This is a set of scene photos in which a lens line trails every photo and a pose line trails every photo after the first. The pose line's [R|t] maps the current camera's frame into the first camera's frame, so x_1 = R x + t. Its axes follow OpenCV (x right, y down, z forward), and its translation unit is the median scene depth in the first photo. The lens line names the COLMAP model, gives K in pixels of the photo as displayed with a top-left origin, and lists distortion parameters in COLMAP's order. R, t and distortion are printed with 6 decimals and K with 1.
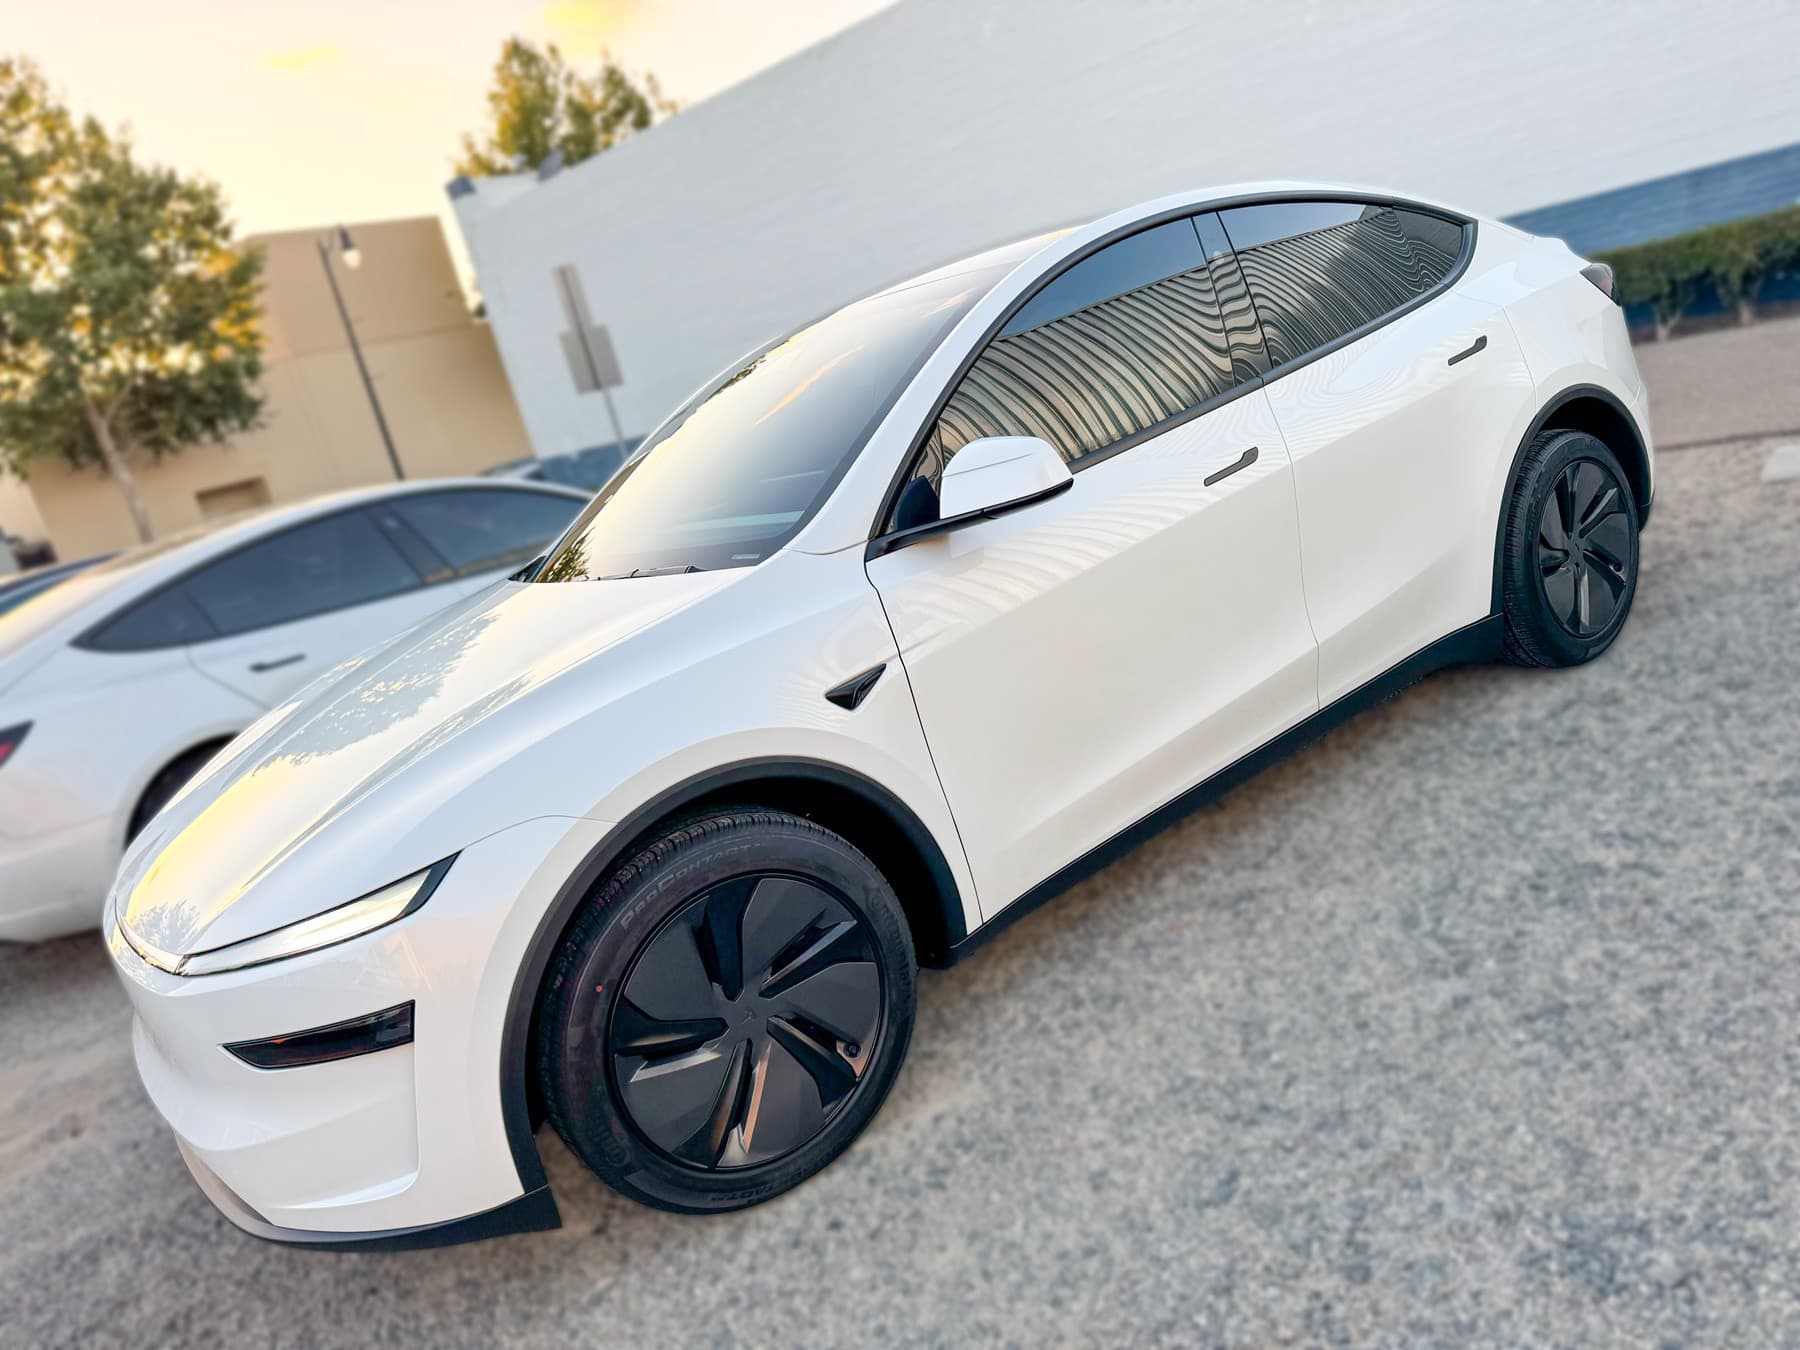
lens RADIAL K [[1304.2, 0, 915.1], [0, 1304.2, 681.9], [0, 0, 1]] dist [0.012780, -0.020797]
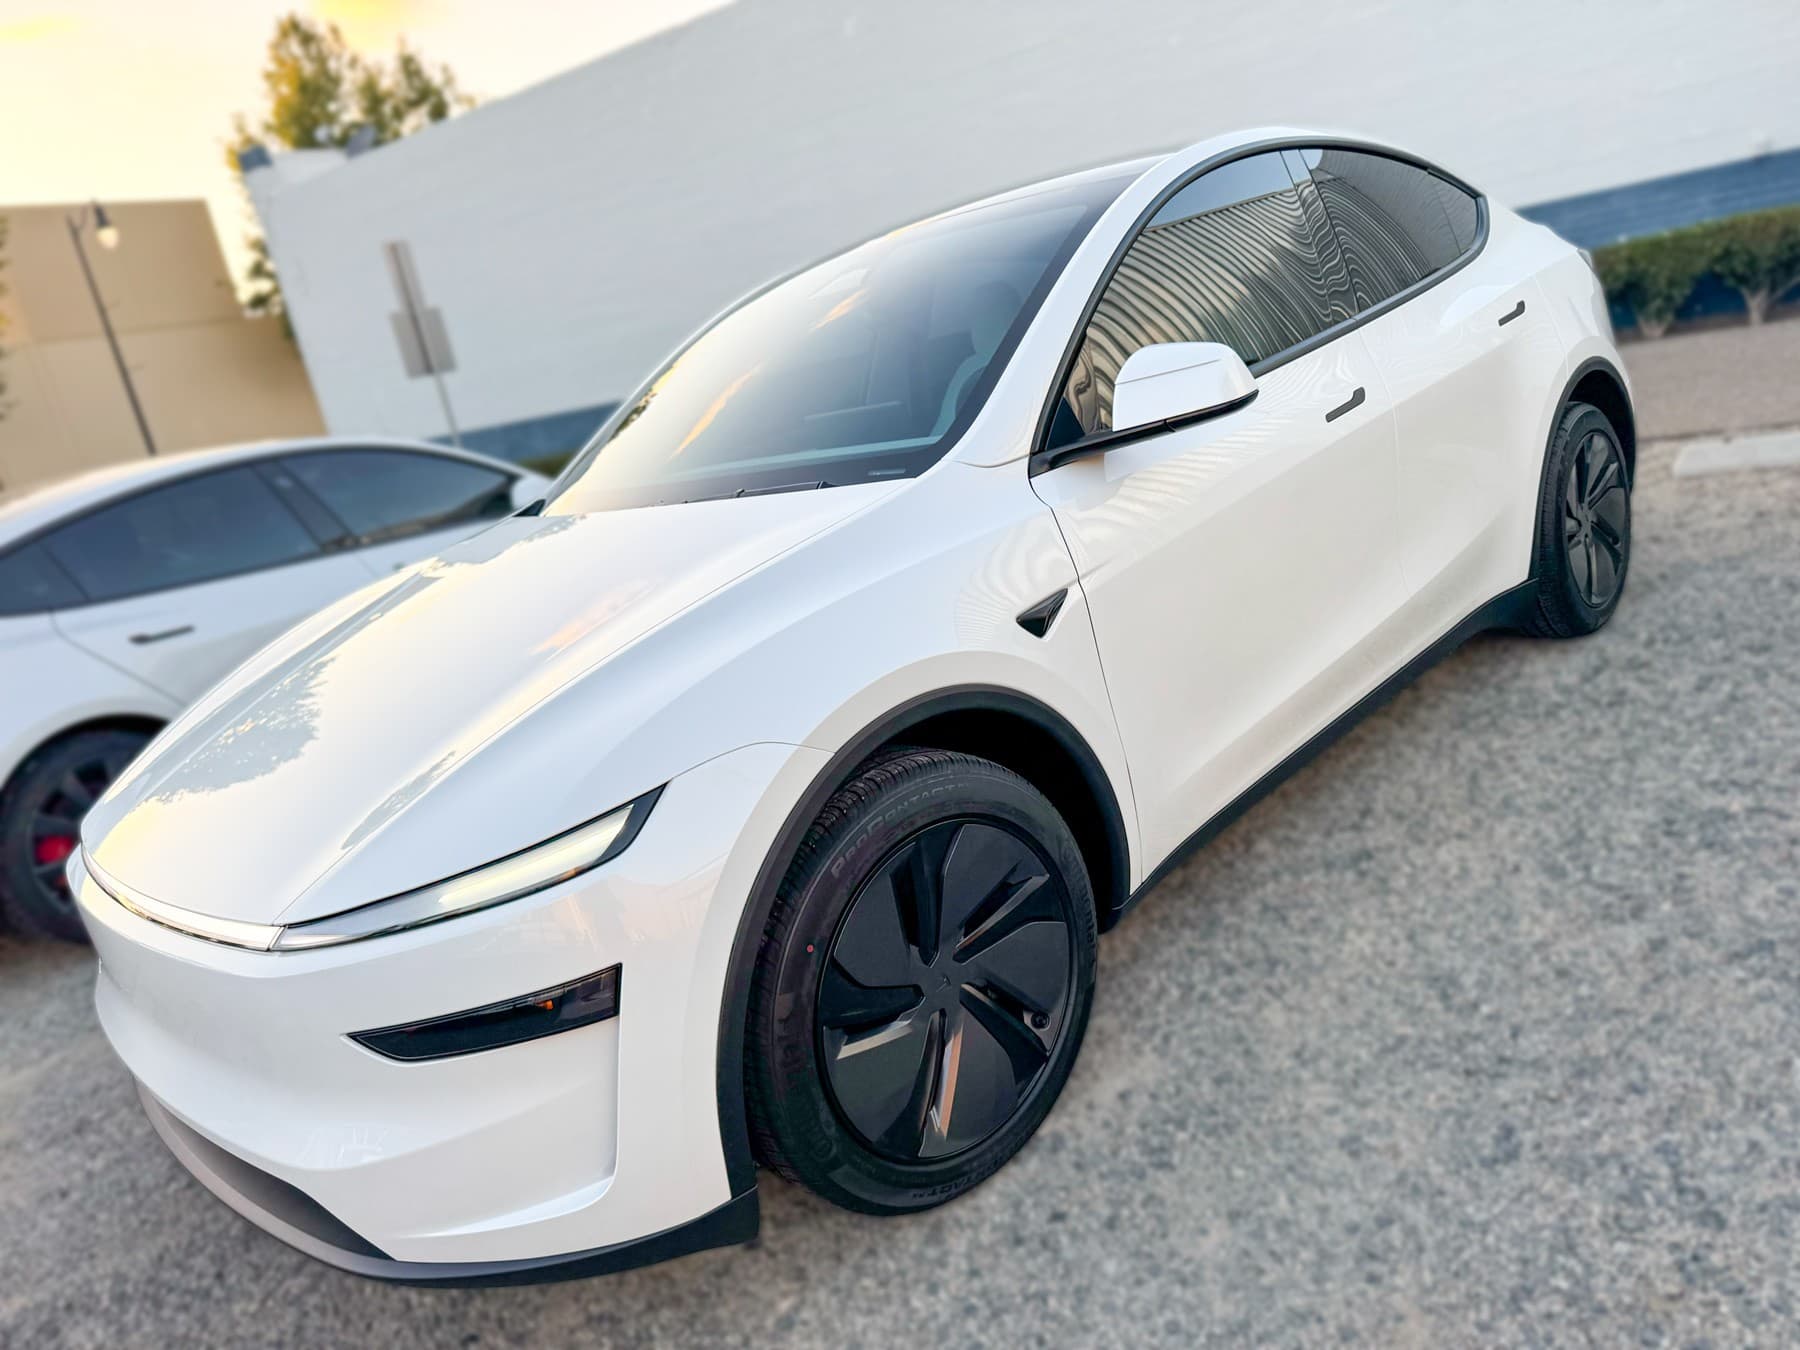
lens RADIAL K [[1304.2, 0, 889.5], [0, 1304.2, 684.9], [0, 0, 1]] dist [0.012780, -0.020797]
pose [[0.986907, 0.002257, 0.161277, -0.275096], [0.001373, 0.999748, -0.022392, 0.069297], [-0.161287, 0.022320, 0.986655, 0.128393]]
